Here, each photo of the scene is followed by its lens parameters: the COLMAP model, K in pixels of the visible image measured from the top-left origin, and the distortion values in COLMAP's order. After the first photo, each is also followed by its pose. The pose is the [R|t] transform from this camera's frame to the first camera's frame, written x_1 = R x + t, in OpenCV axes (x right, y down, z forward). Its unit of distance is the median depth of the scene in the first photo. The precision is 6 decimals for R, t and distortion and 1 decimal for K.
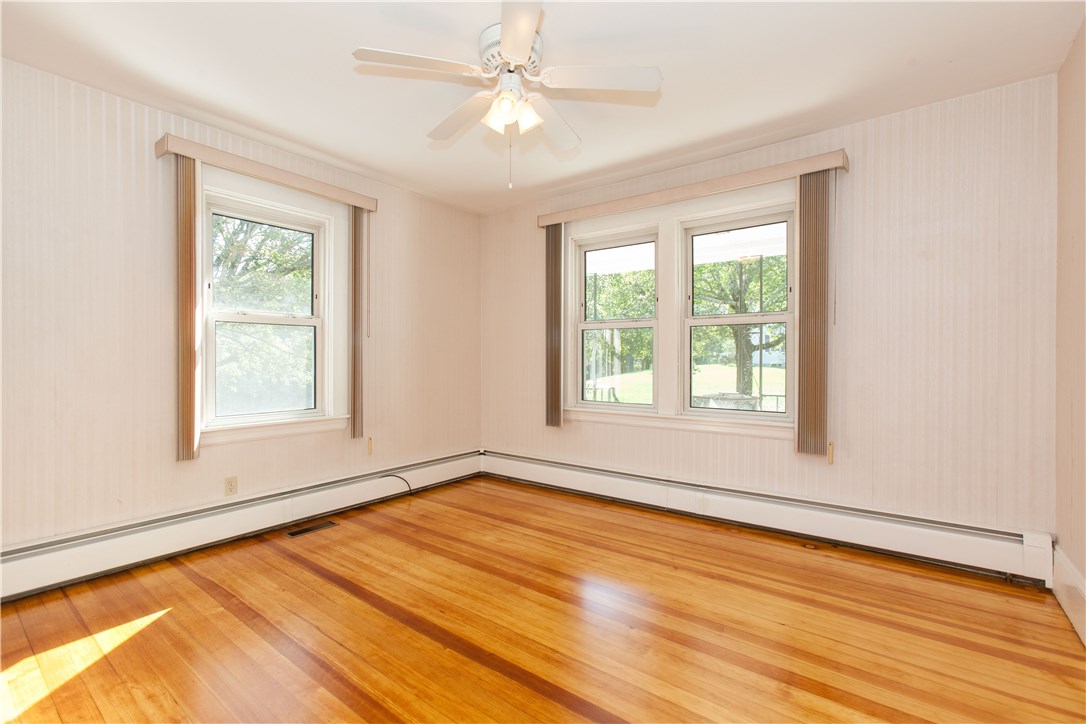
lens RADIAL K [[484.2, 0, 538.4], [0, 484.2, 360.5], [0, 0, 1]] dist [-0.011036, 0.008014]
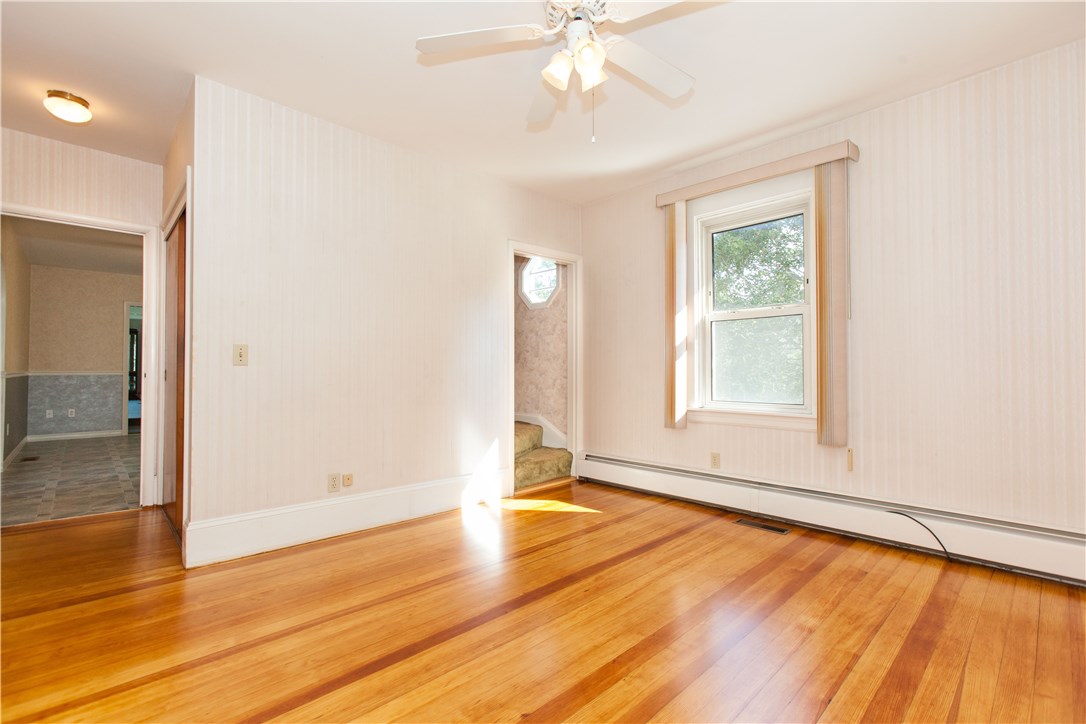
lens RADIAL K [[484.2, 0, 538.7], [0, 484.2, 364.1], [0, 0, 1]] dist [-0.011036, 0.008014]
pose [[-0.155398, -0.012032, -0.987779, 0.616241], [-0.002686, 0.999927, -0.011757, 0.041742], [0.987848, 0.000826, -0.155419, 0.789477]]
